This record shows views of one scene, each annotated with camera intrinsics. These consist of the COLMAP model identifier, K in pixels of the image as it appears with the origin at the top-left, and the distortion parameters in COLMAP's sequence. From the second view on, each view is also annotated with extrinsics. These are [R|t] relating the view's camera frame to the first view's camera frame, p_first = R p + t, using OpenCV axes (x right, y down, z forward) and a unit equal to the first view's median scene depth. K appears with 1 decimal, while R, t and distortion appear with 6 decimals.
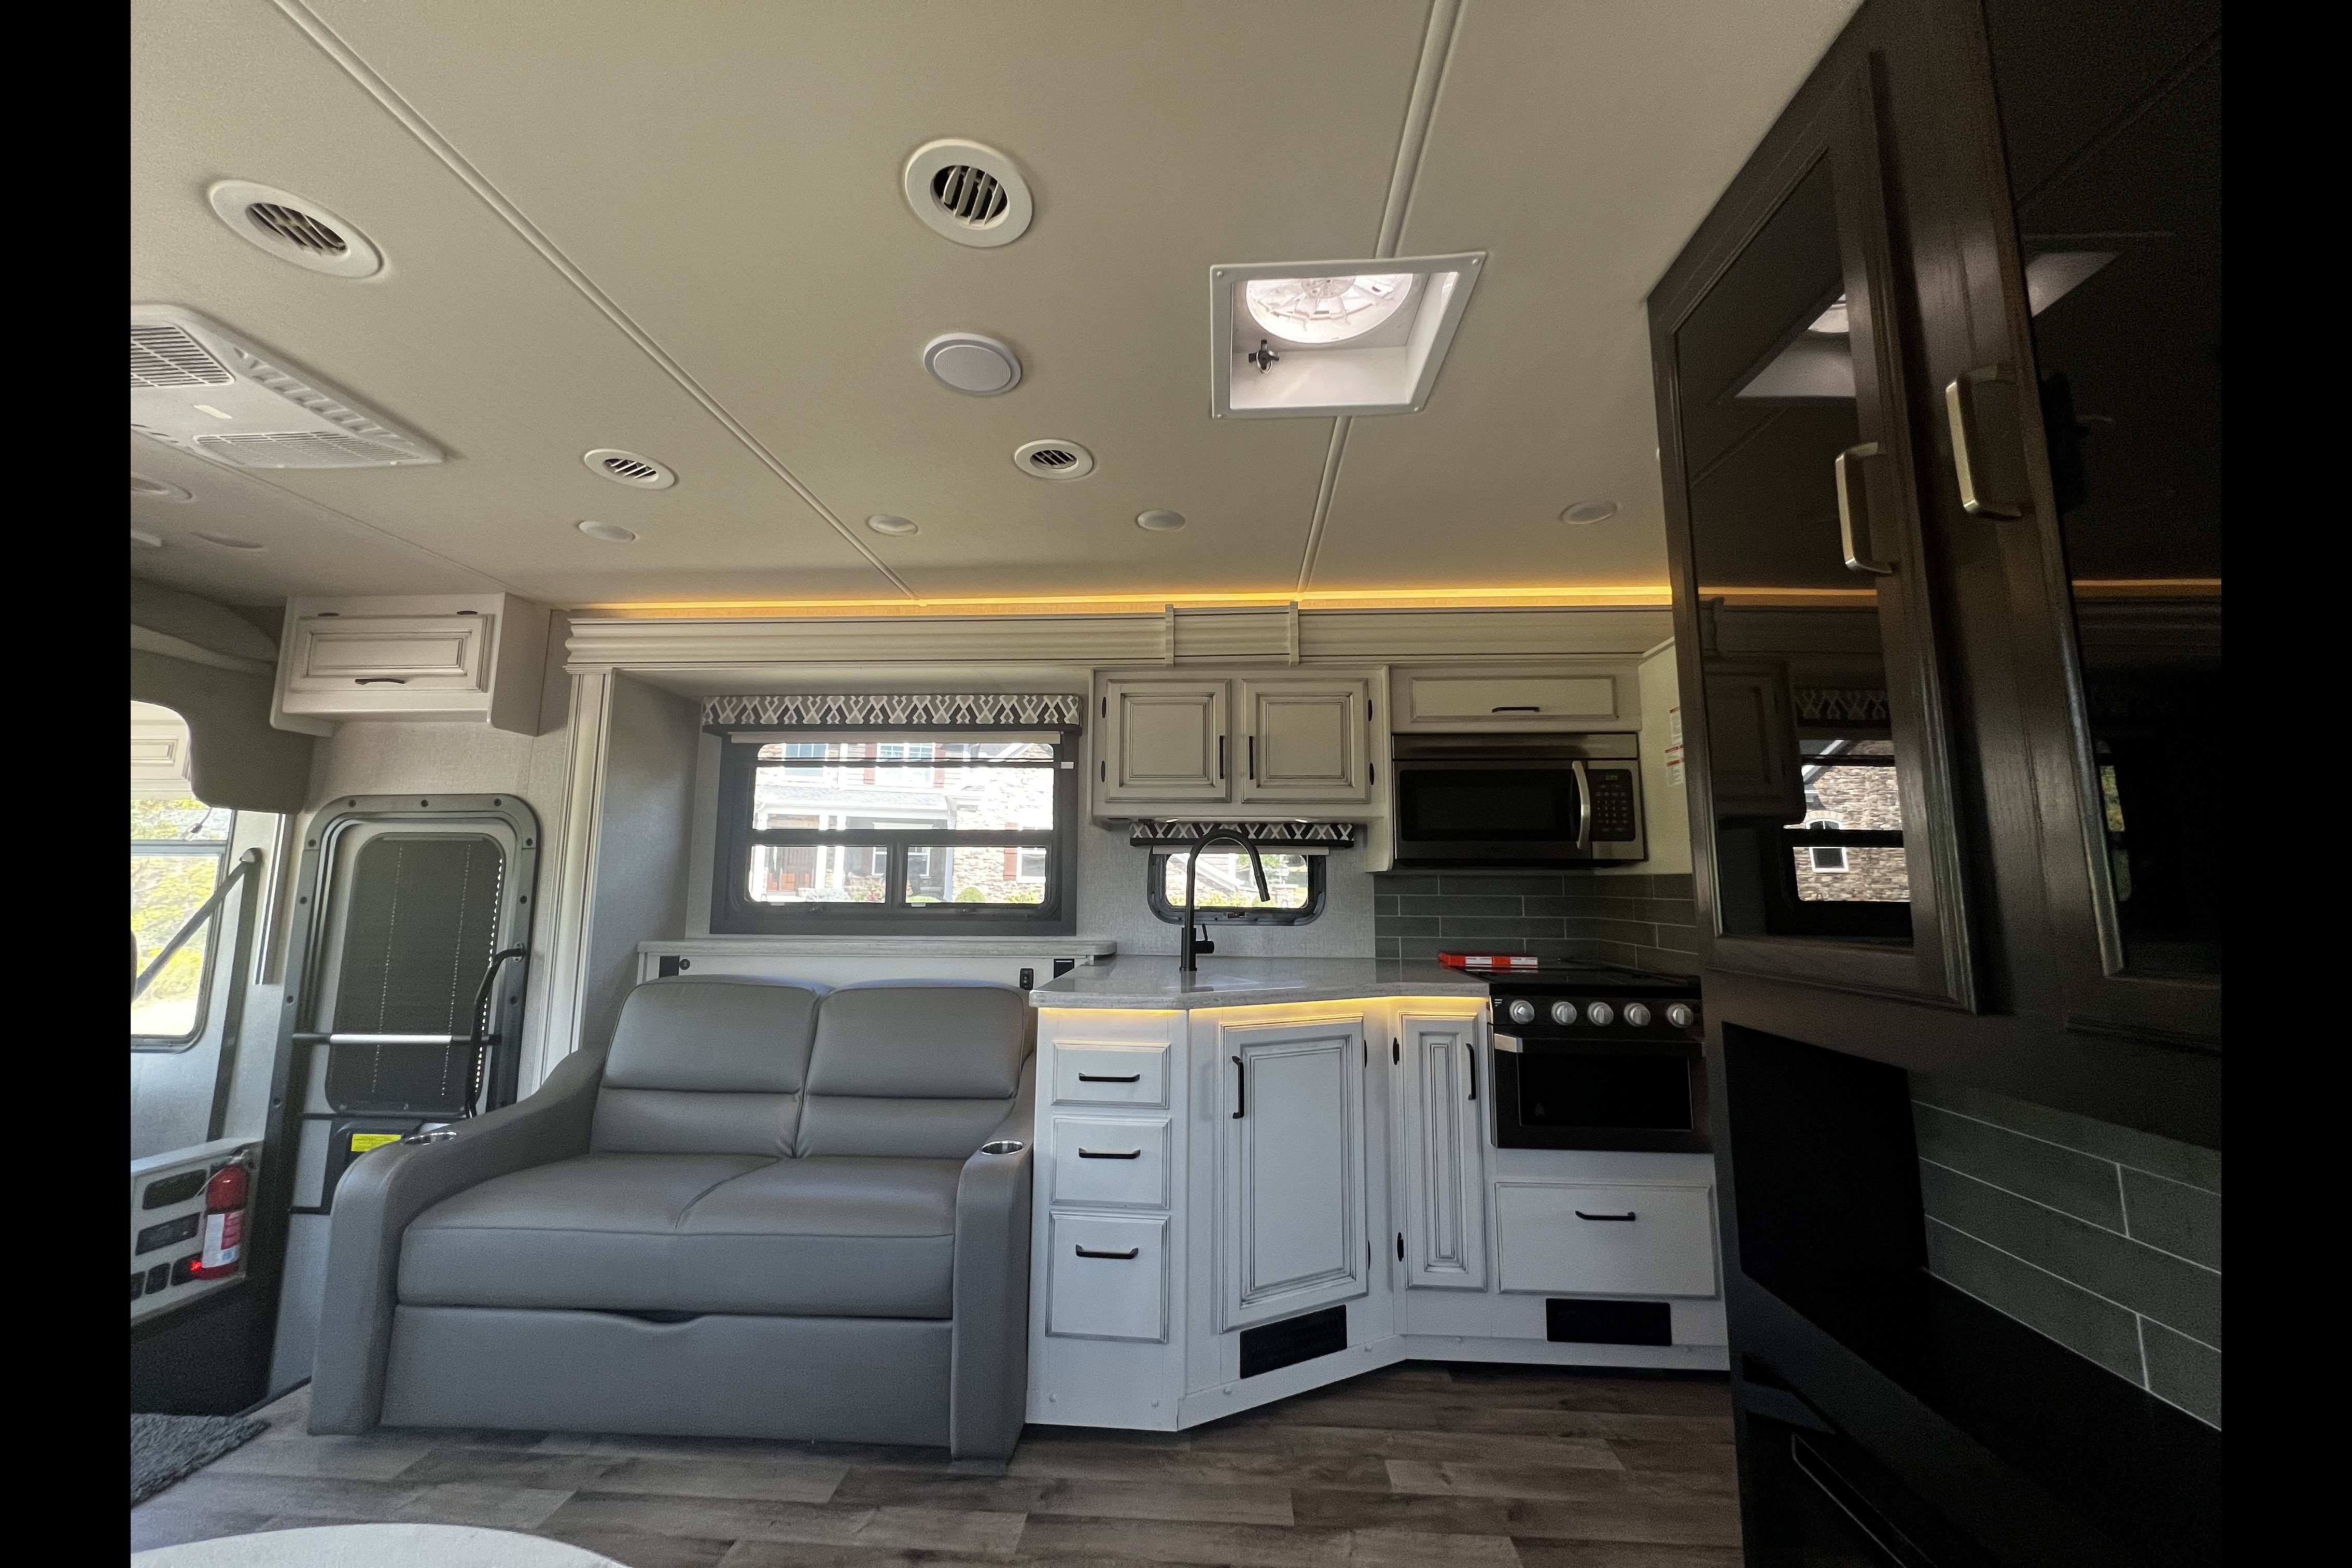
lens RADIAL K [[804.7, 0, 1176.0], [0, 804.7, 784.0], [0, 0, 1]] dist [-0.004877, -0.000147]
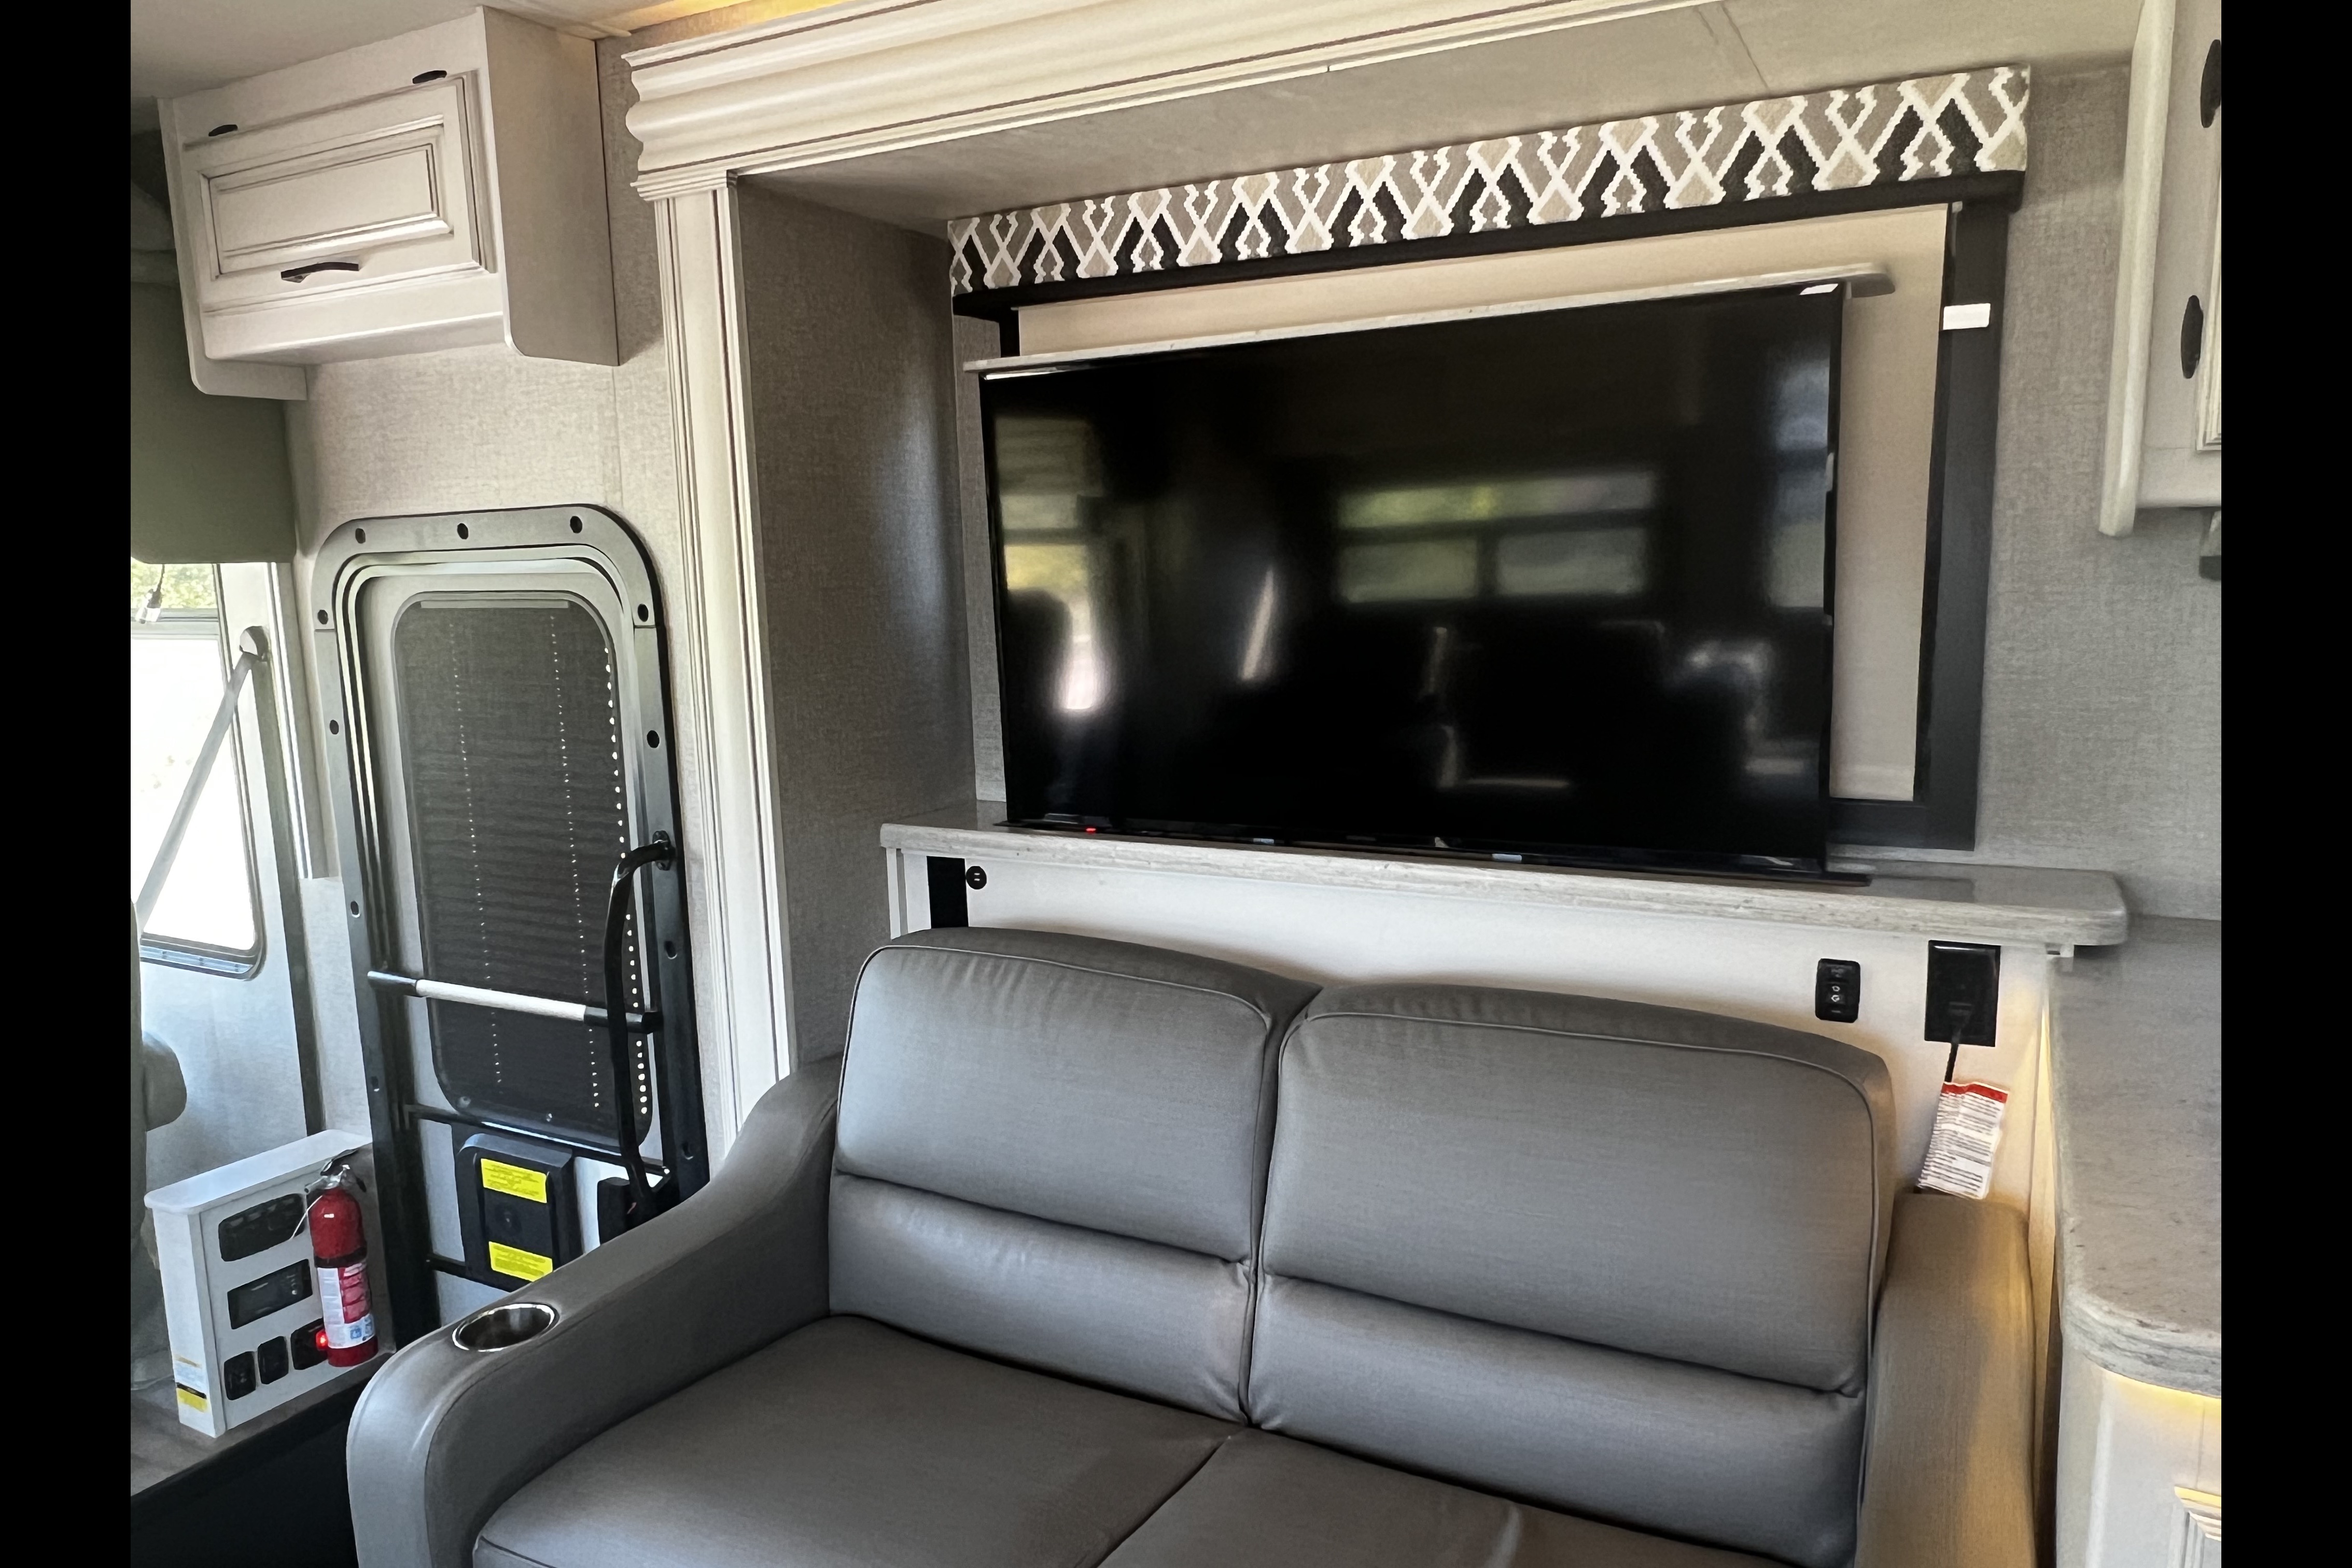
lens RADIAL K [[1551.3, 0, 1176.0], [0, 1551.3, 784.0], [0, 0, 1]] dist [-0.008386, 0.001151]
pose [[0.901454, 0.037491, -0.431248, -0.166648], [0.082345, 0.963199, 0.255865, -0.031433], [0.424971, -0.266162, 0.865192, 0.358470]]
